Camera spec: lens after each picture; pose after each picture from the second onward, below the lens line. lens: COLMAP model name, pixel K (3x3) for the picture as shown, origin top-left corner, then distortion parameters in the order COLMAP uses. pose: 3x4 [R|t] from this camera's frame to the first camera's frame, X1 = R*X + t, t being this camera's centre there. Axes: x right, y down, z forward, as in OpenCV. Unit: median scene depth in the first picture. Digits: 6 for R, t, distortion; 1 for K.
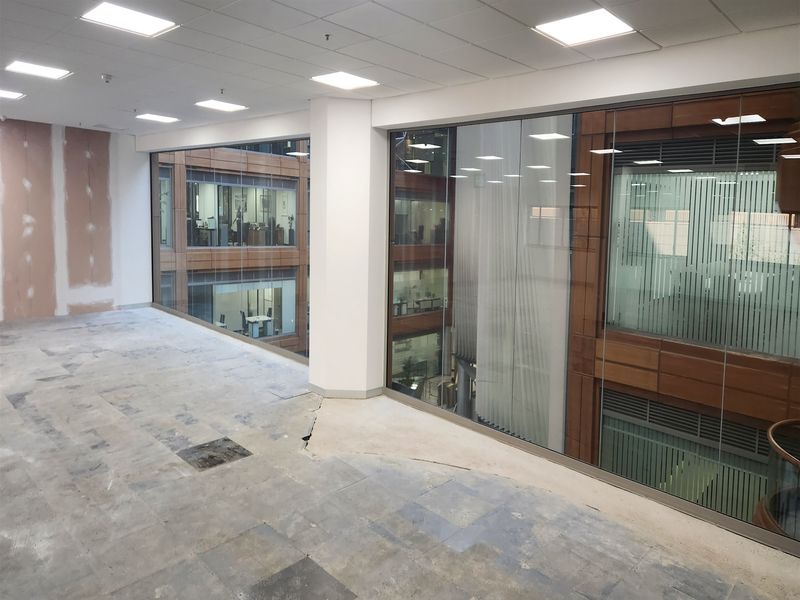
lens RADIAL K [[539.0, 0, 401.3], [0, 539.0, 300.4], [0, 0, 1]] dist [0.033452, -0.006149]
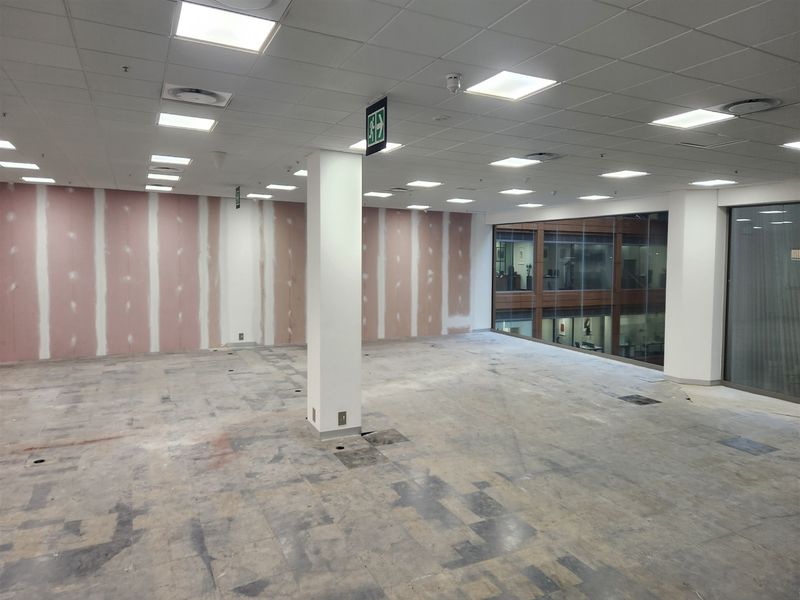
lens RADIAL K [[539.0, 0, 385.7], [0, 539.0, 332.7], [0, 0, 1]] dist [0.033452, -0.006149]
pose [[0.935272, 0.021056, -0.353303, -0.232611], [-0.030576, 0.999304, -0.021386, 0.057383], [0.352606, 0.030804, 0.935265, -0.460311]]
